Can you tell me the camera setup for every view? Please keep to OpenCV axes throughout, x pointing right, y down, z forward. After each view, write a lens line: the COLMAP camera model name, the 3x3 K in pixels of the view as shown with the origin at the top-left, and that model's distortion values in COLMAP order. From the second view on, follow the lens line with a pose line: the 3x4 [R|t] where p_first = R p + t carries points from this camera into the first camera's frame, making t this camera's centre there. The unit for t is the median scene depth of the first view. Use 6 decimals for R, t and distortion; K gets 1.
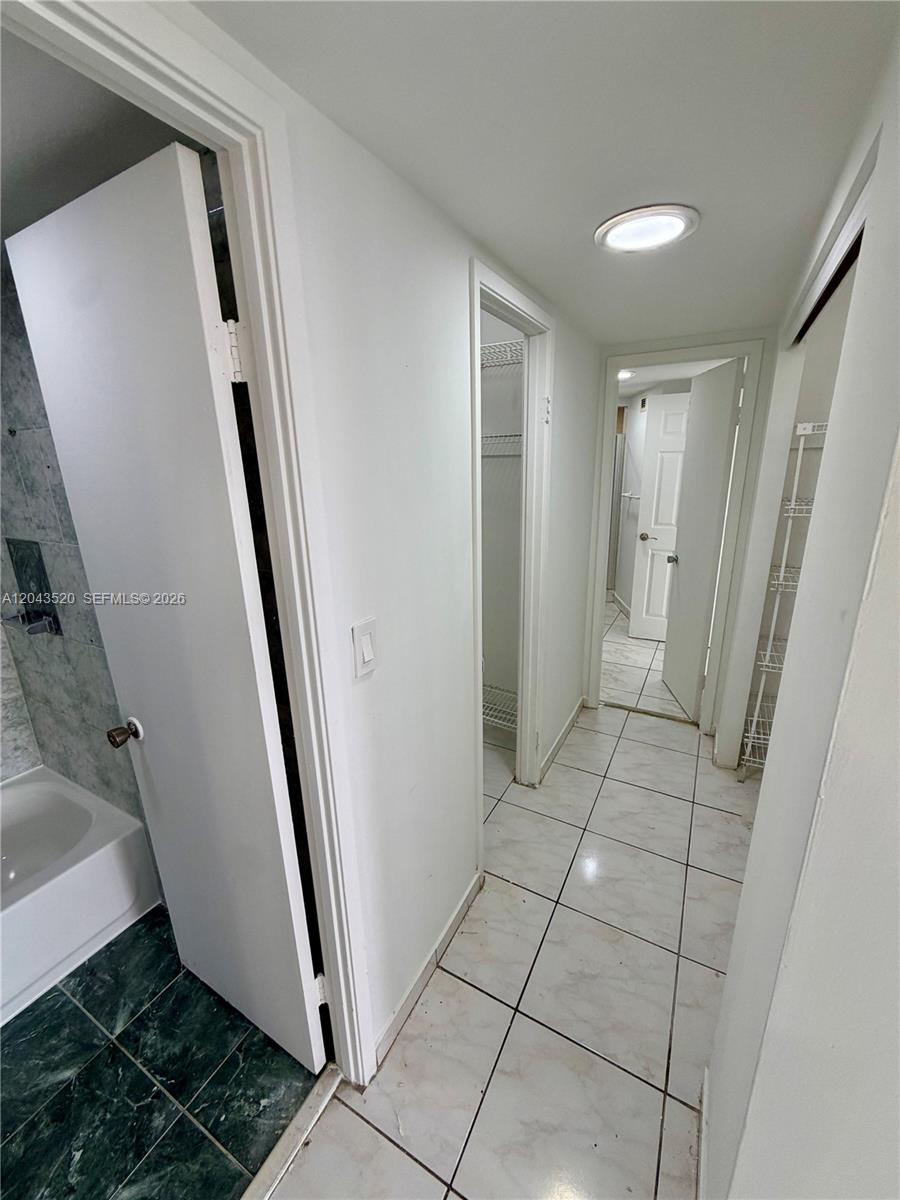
lens RADIAL K [[480.6, 0, 448.6], [0, 480.6, 597.5], [0, 0, 1]] dist [0.002911, 0.000014]
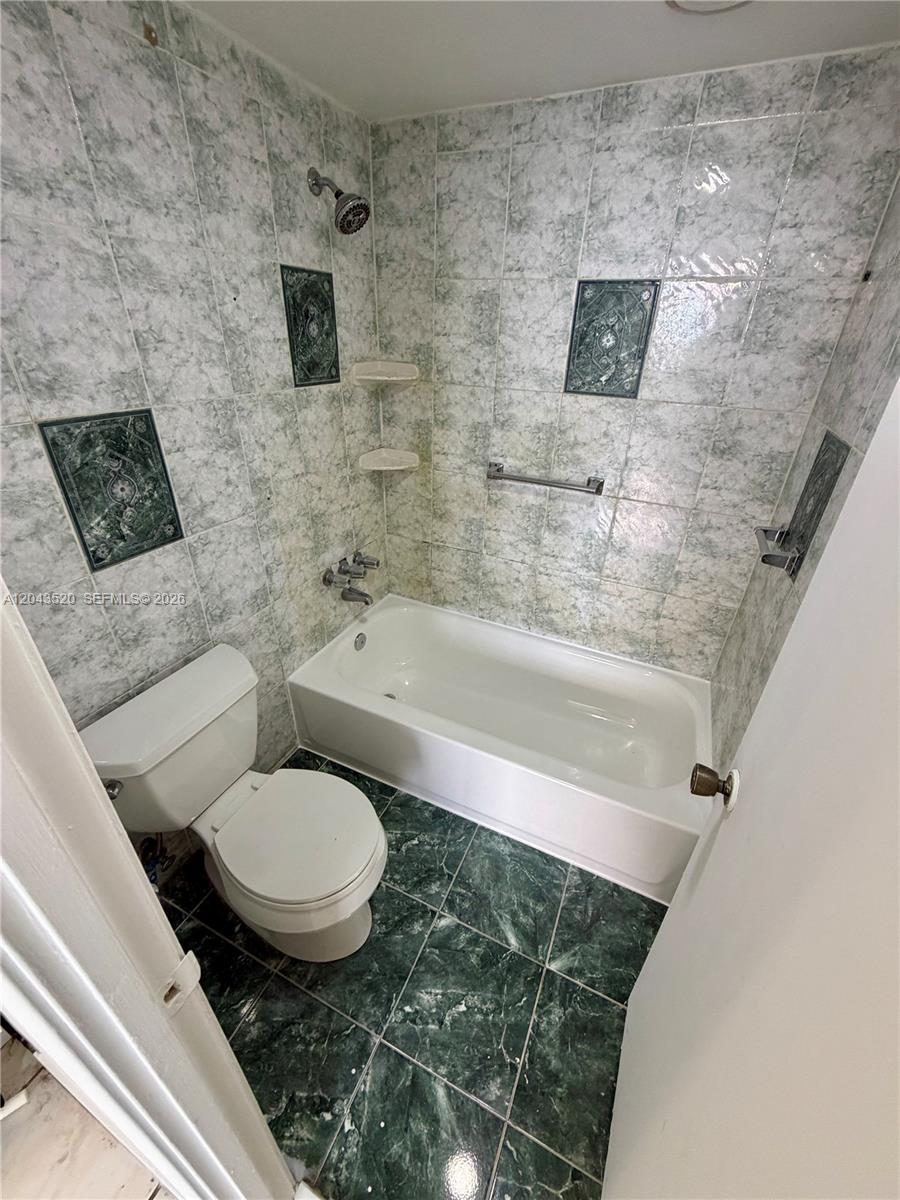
lens RADIAL K [[480.6, 0, 449.0], [0, 480.6, 596.9], [0, 0, 1]] dist [0.002911, 0.000014]
pose [[0.068519, 0.511956, -0.856275, -0.181571], [-0.298334, 0.829532, 0.472094, -0.075111], [0.951999, 0.223109, 0.209573, 0.311577]]
